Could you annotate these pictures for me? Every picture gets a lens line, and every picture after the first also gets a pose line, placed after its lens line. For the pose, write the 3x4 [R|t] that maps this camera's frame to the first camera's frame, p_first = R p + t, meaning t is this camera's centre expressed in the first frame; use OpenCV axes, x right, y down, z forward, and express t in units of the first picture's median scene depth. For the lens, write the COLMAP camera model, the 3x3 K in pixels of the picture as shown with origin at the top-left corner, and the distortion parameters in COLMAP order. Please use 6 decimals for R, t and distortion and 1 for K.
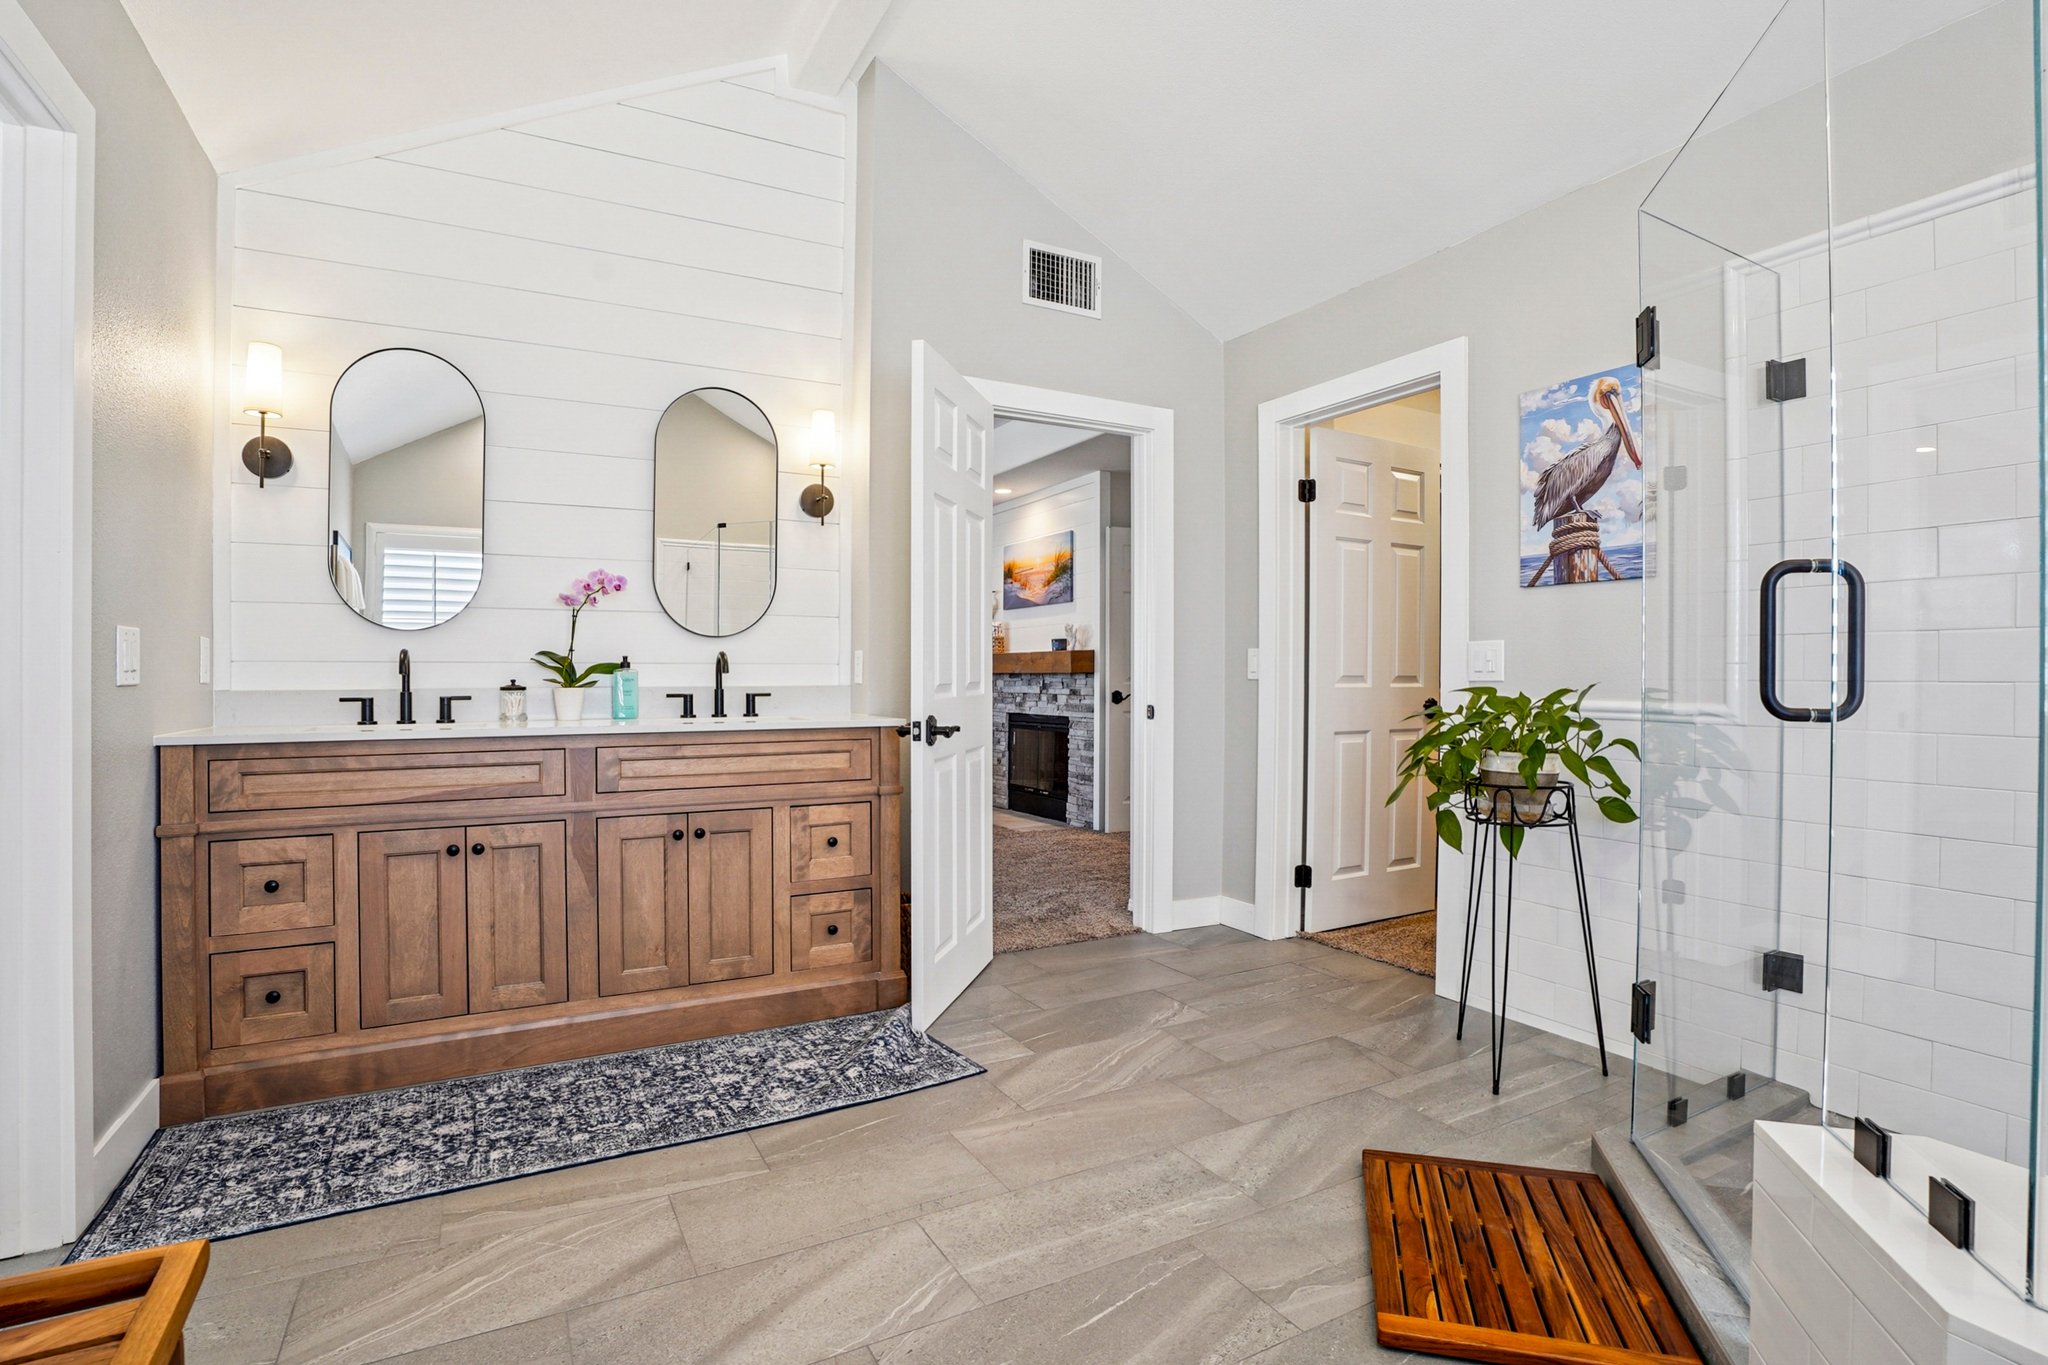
lens RADIAL K [[929.3, 0, 1024.0], [0, 929.3, 682.5], [0, 0, 1]] dist [-0.001915, -0.000273]
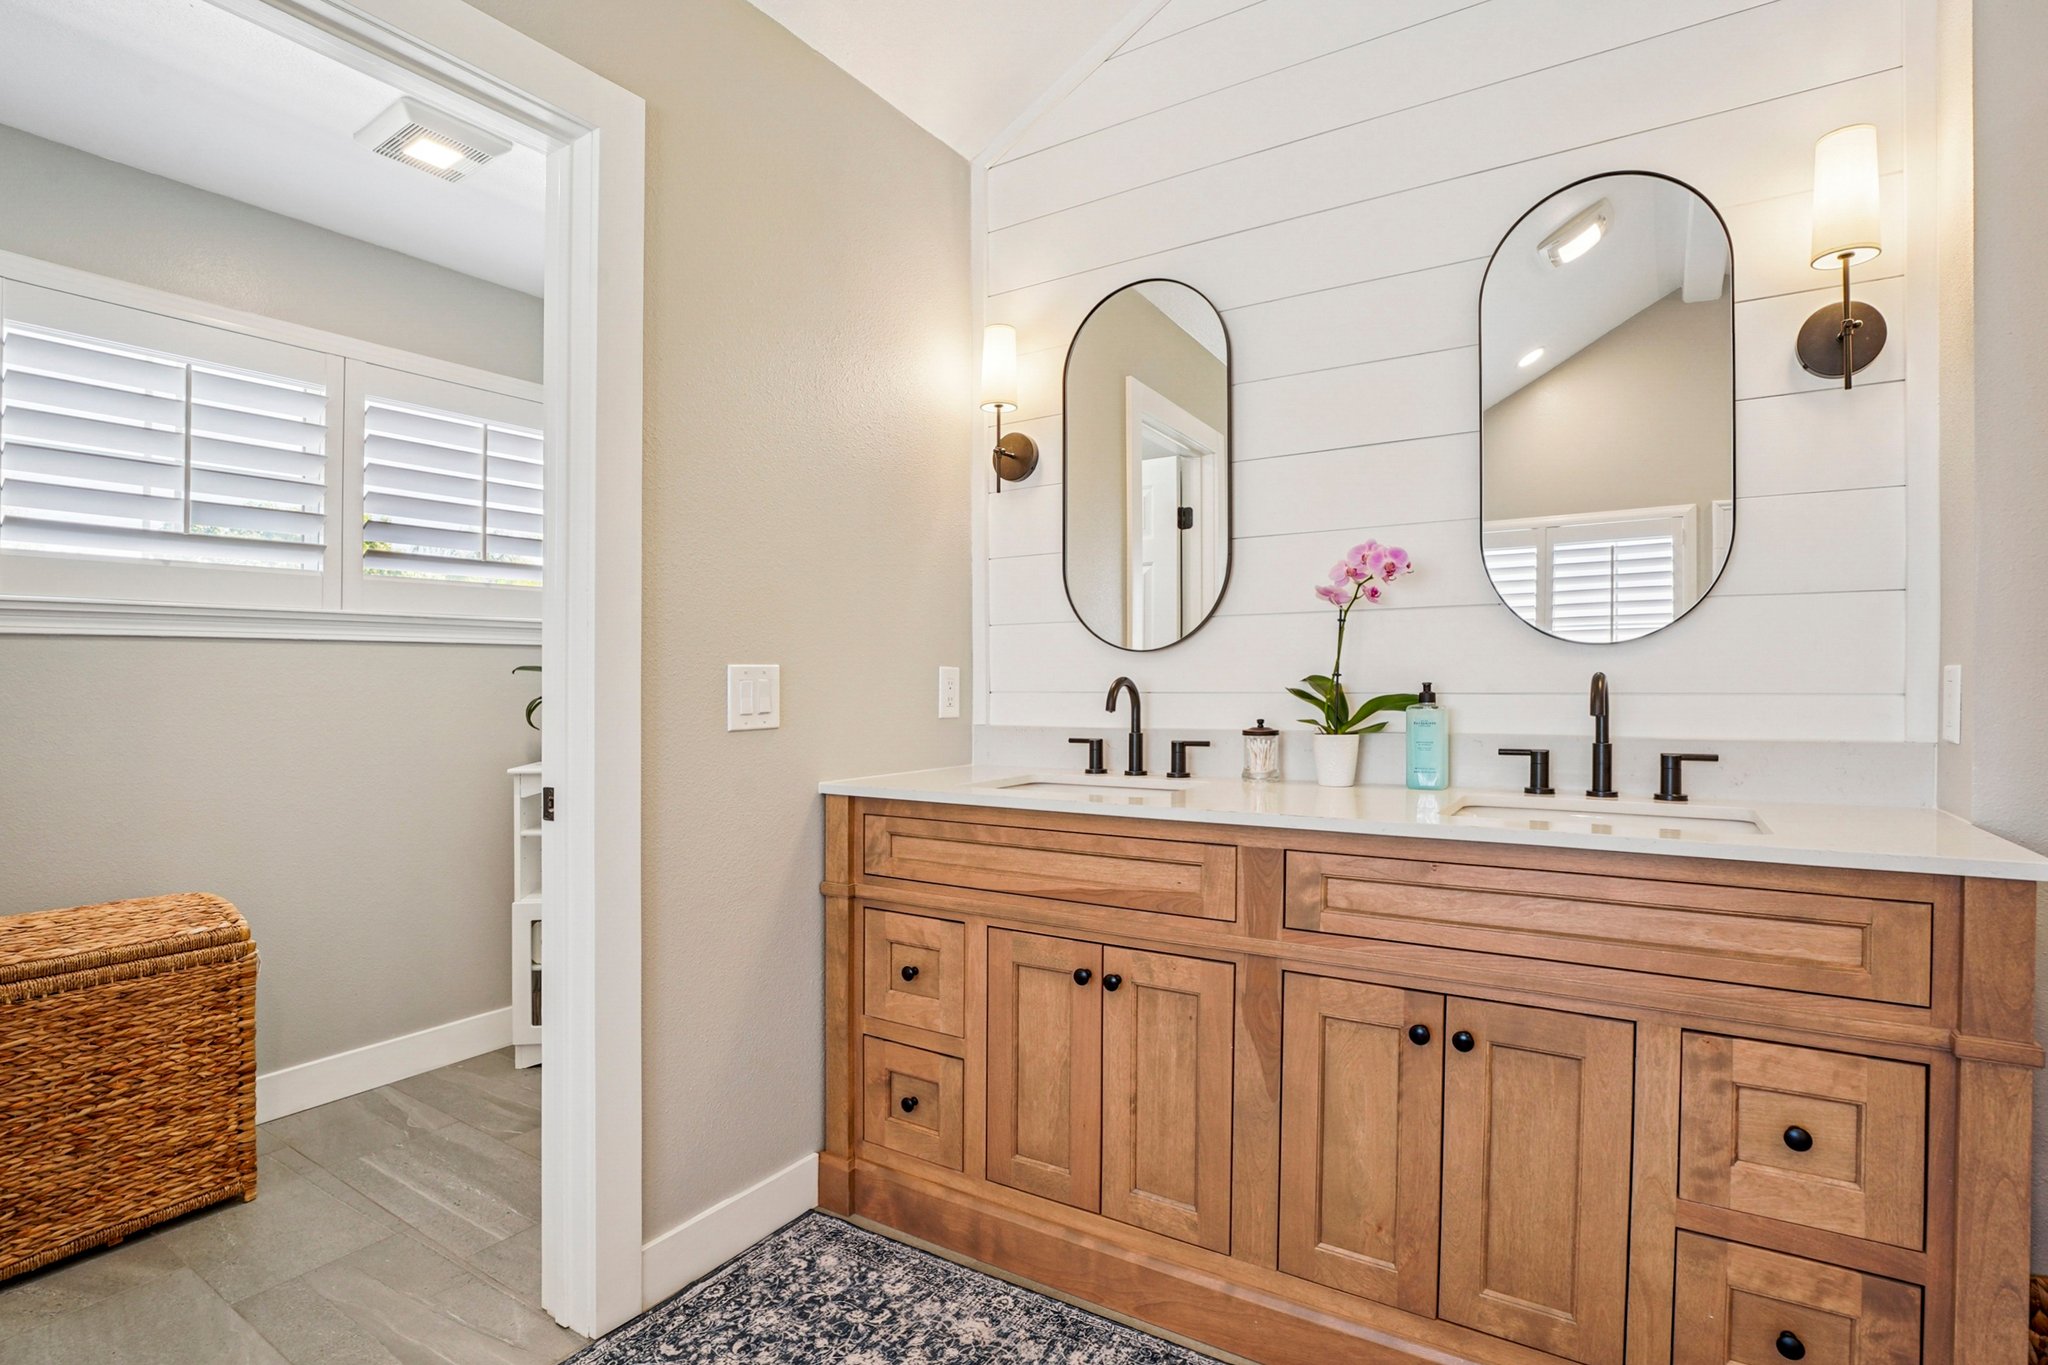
lens RADIAL K [[981.5, 0, 1016.2], [0, 981.5, 685.4], [0, 0, 1]] dist [-0.071569, 0.019740]
pose [[0.458769, 0.008468, -0.888515, 0.001132], [-0.004355, 0.999964, 0.007281, -0.037333], [0.888545, 0.000530, 0.458790, 0.597199]]
